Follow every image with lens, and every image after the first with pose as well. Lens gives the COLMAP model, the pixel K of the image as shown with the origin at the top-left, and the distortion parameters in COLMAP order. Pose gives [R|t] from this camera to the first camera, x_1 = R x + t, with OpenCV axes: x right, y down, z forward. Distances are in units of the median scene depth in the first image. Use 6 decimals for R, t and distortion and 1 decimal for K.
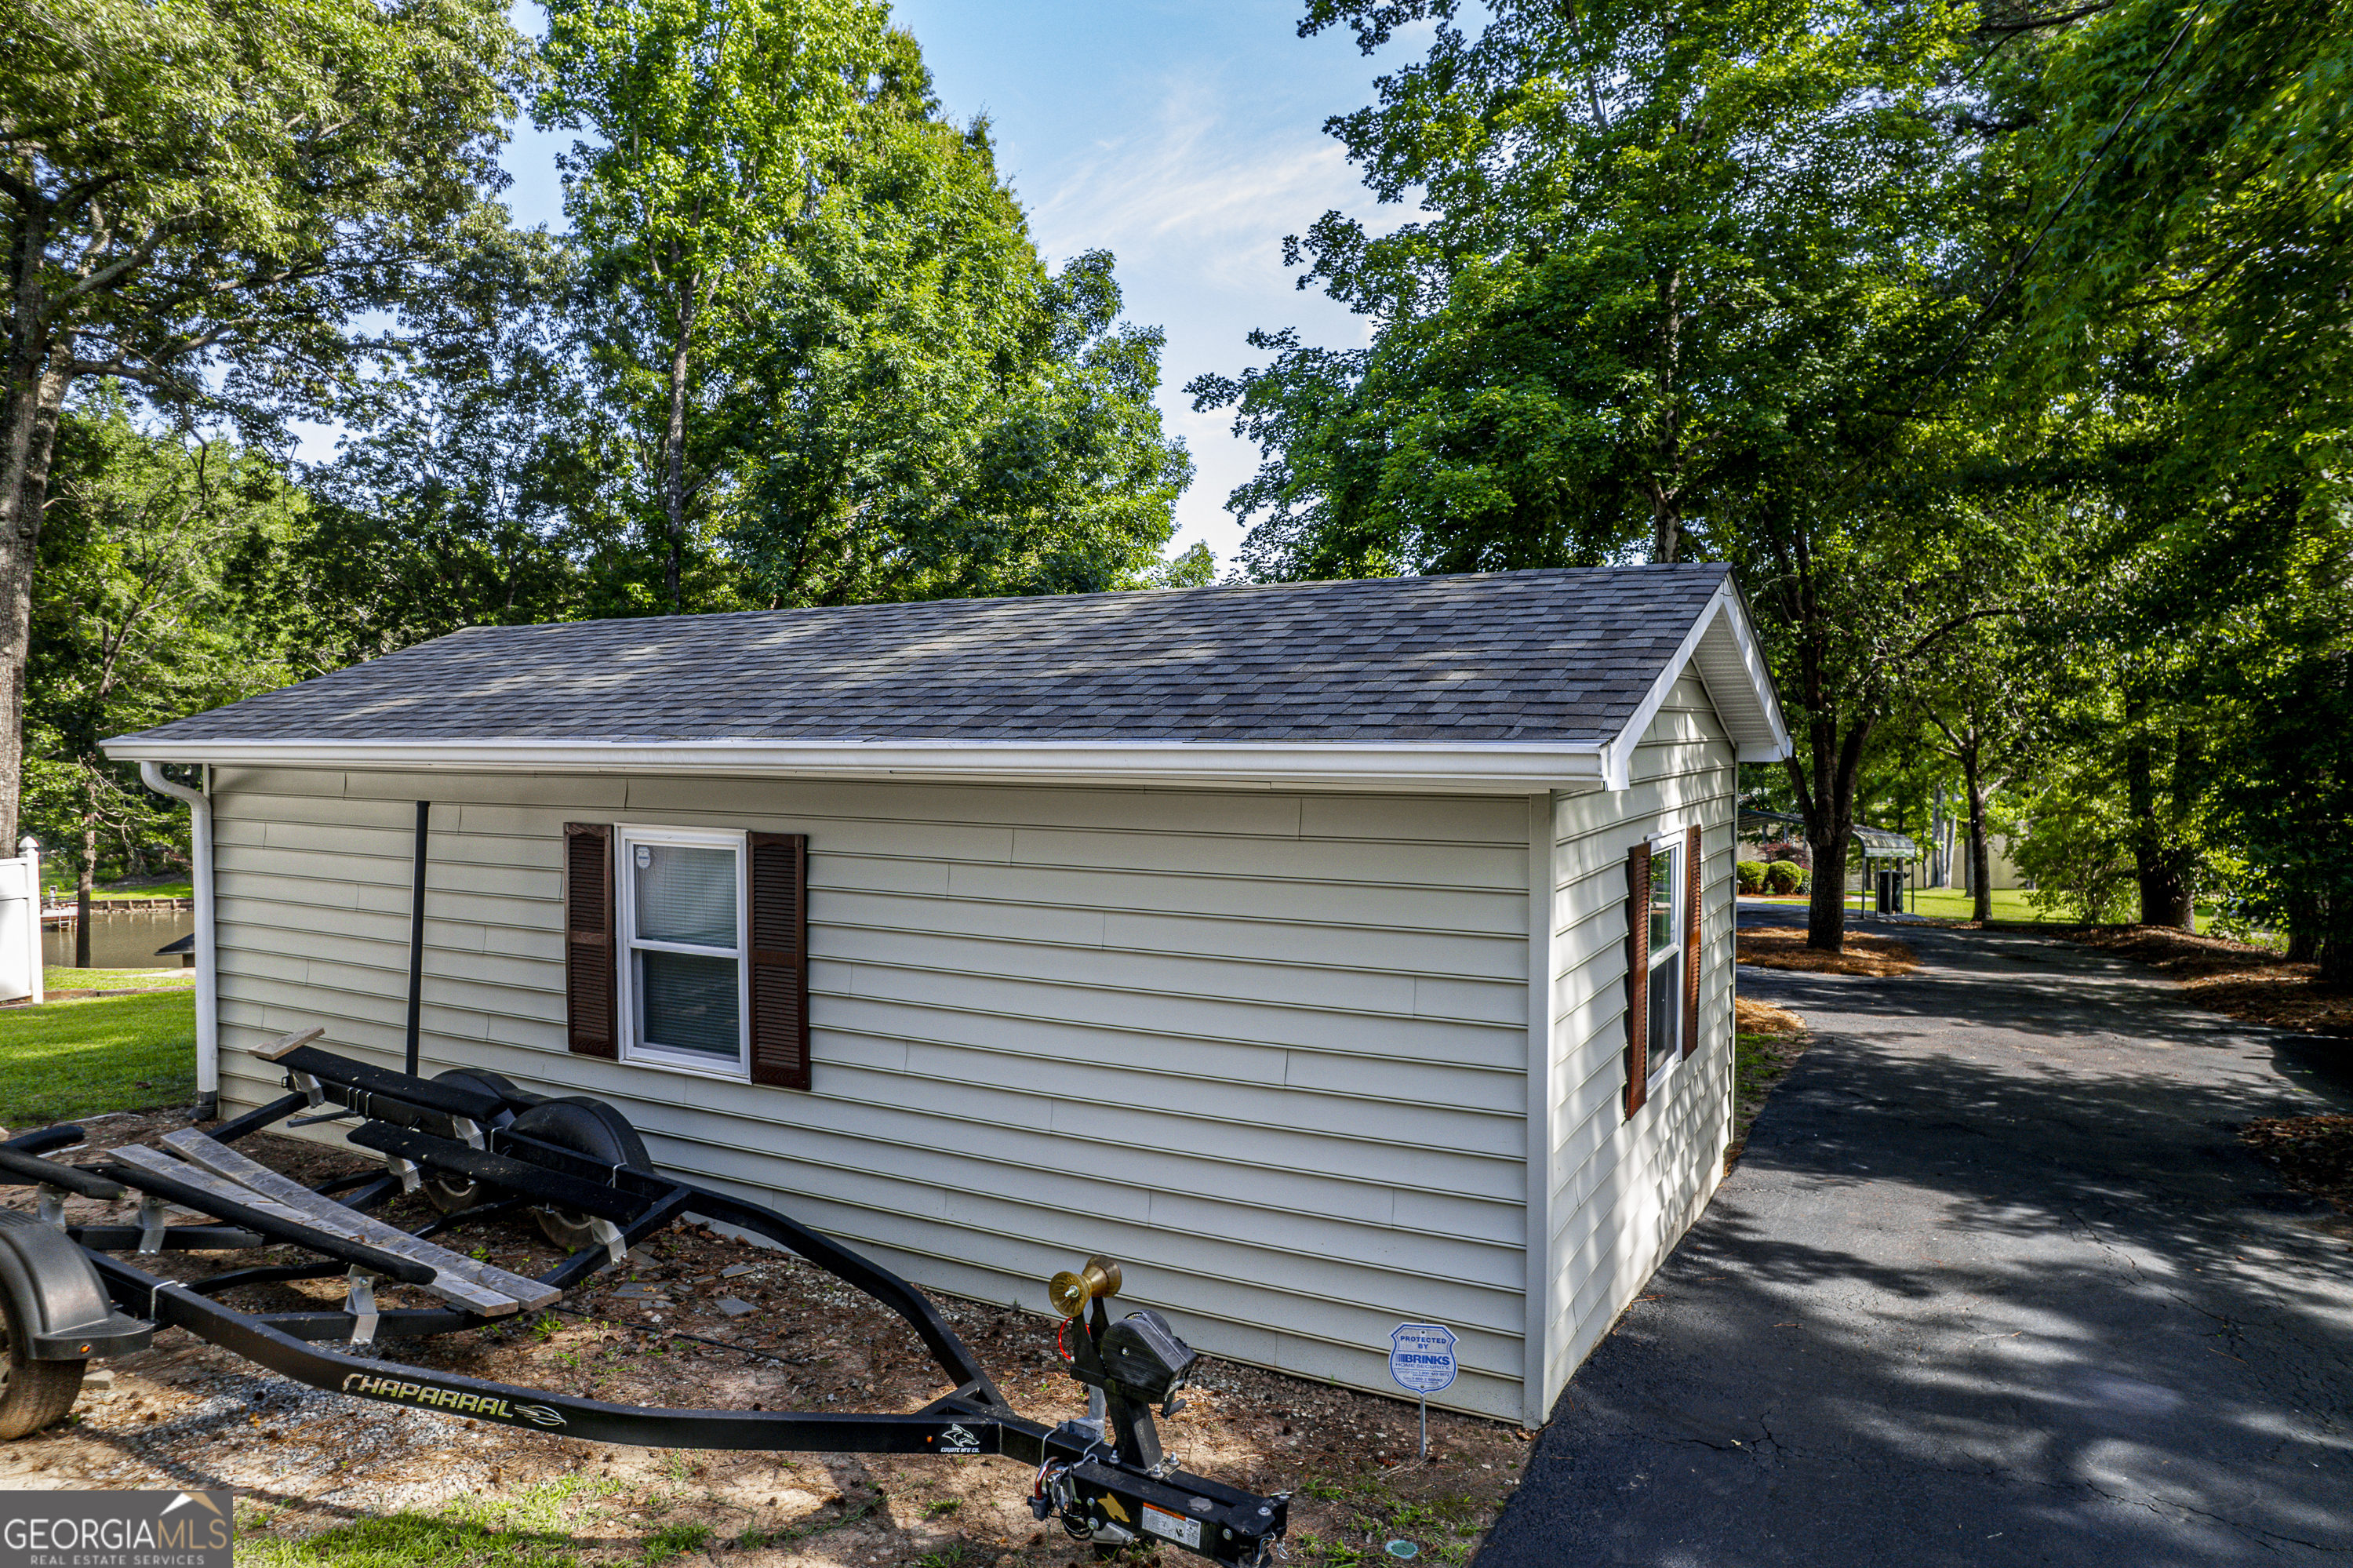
lens RADIAL K [[1515.9, 0, 1179.2], [0, 1515.9, 788.7], [0, 0, 1]] dist [-0.083249, 0.072740]
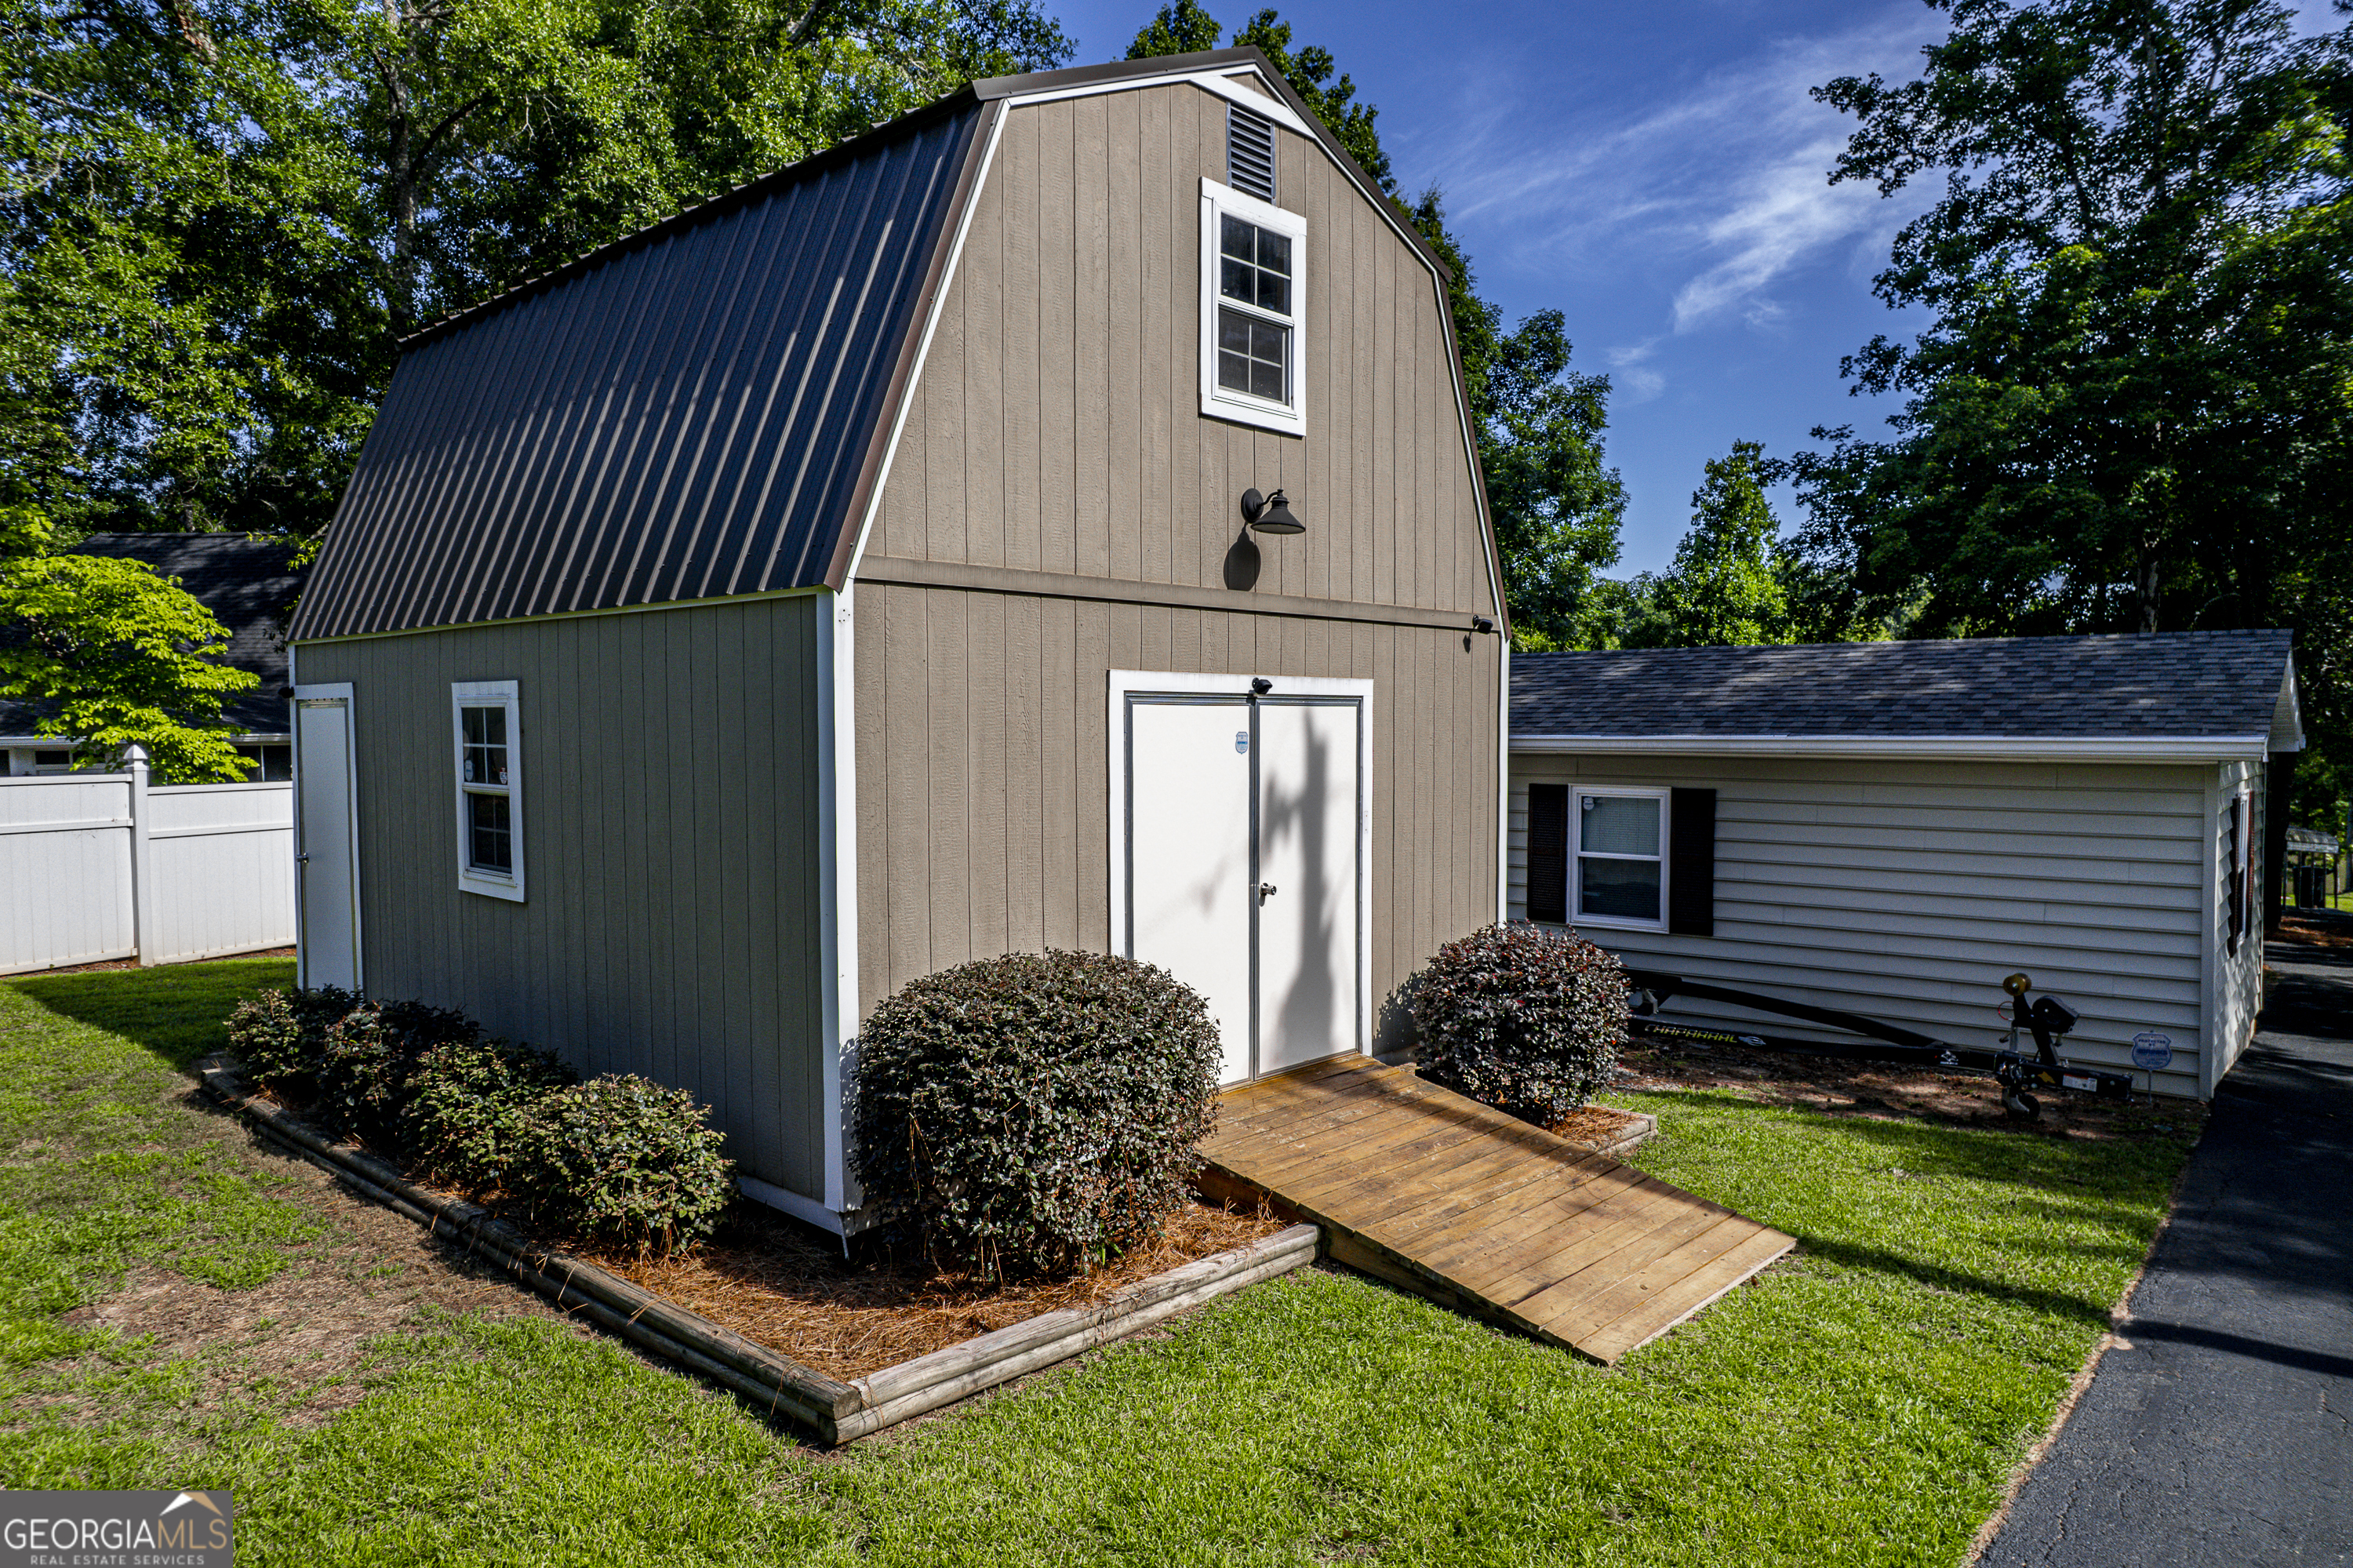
lens RADIAL K [[1515.9, 0, 1177.1], [0, 1515.9, 774.2], [0, 0, 1]] dist [-0.083249, 0.072740]
pose [[0.981289, 0.006657, -0.192424, -0.342801], [-0.008179, 0.999941, -0.007115, 0.020175], [0.192365, 0.008556, 0.981286, -0.547293]]
